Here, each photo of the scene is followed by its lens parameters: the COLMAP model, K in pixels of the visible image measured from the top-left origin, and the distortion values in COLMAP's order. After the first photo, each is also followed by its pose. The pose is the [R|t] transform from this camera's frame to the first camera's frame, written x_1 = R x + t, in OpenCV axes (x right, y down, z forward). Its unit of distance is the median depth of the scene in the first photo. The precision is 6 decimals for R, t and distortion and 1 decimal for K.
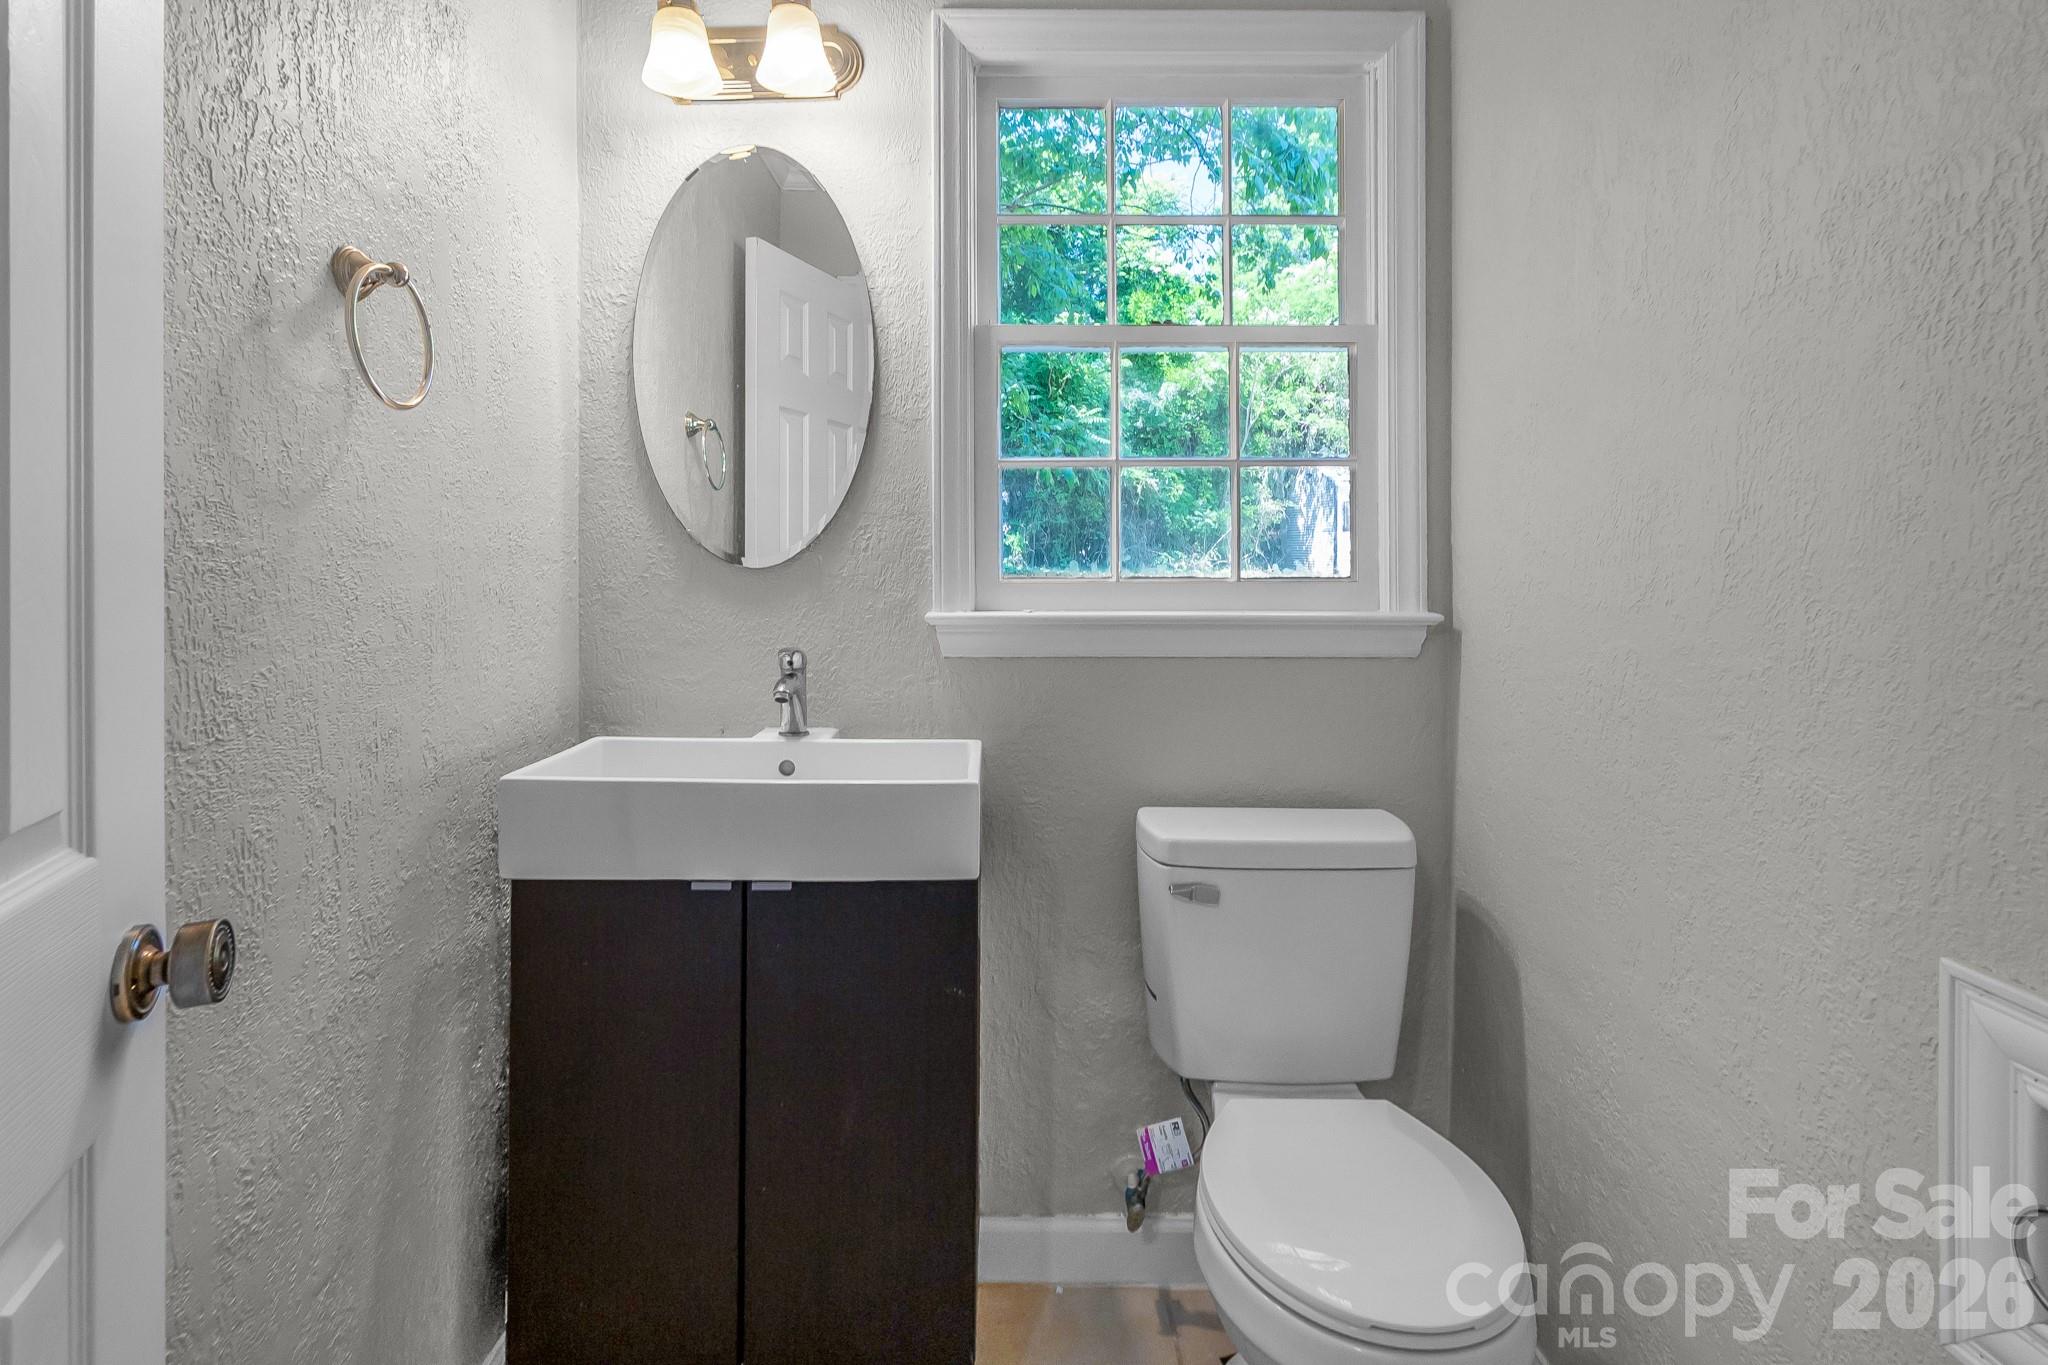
lens RADIAL K [[1013.2, 0, 1002.6], [0, 1013.2, 559.8], [0, 0, 1]] dist [-0.001740, -0.003552]
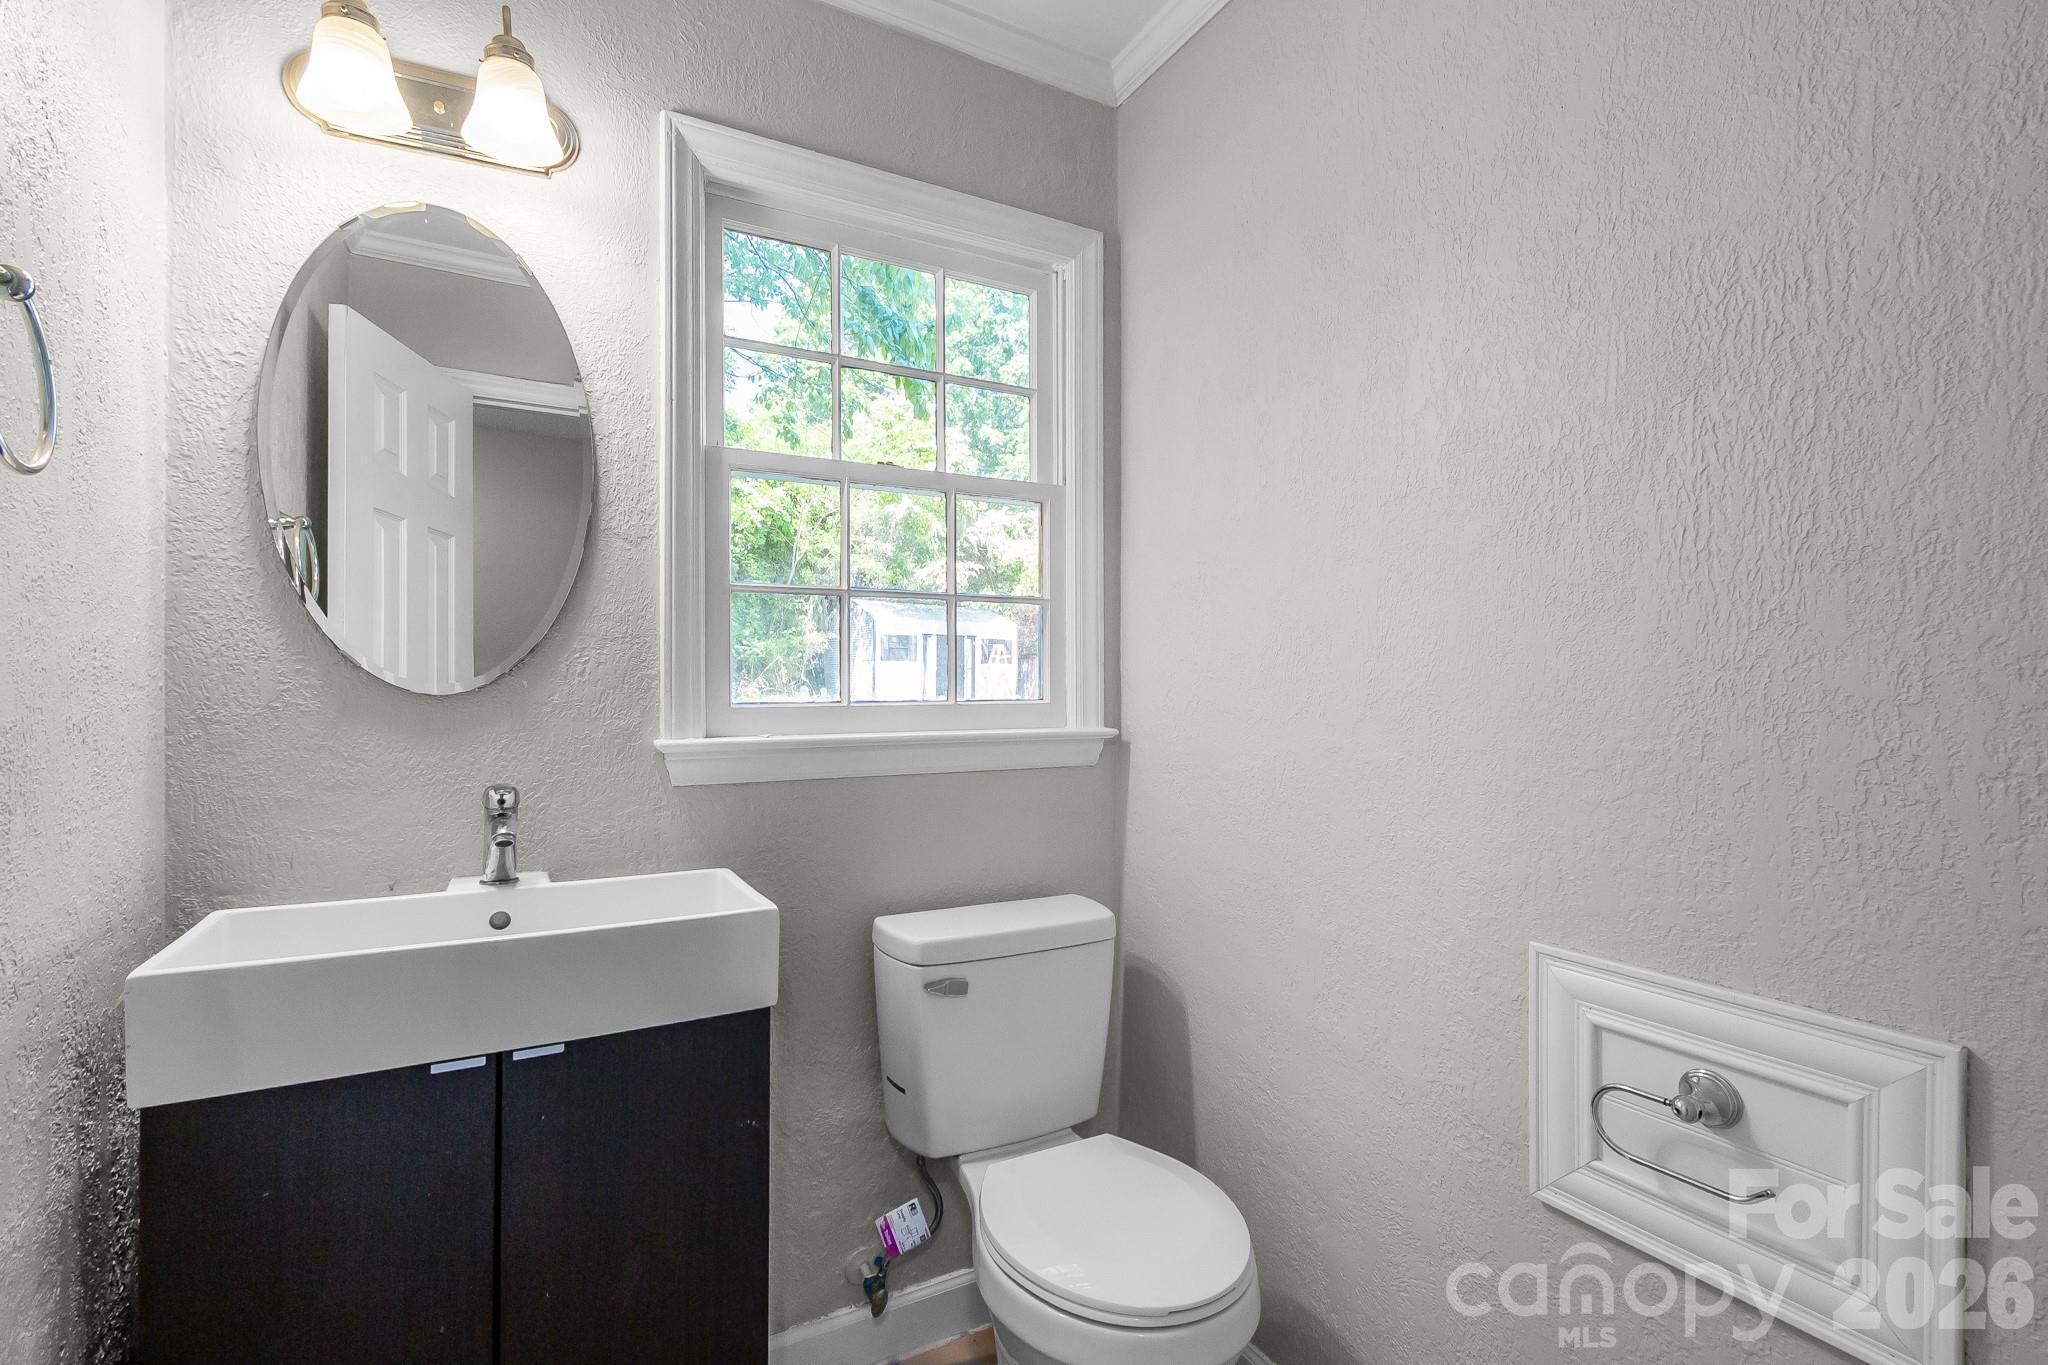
lens RADIAL K [[944.9, 0, 1023.5], [0, 944.9, 687.6], [0, 0, 1]] dist [-0.004779, -0.001212]
pose [[0.873368, -0.002666, 0.487054, -0.215050], [0.002404, 0.999996, 0.001164, 0.002308], [-0.487056, 0.000154, 0.873371, 0.058967]]
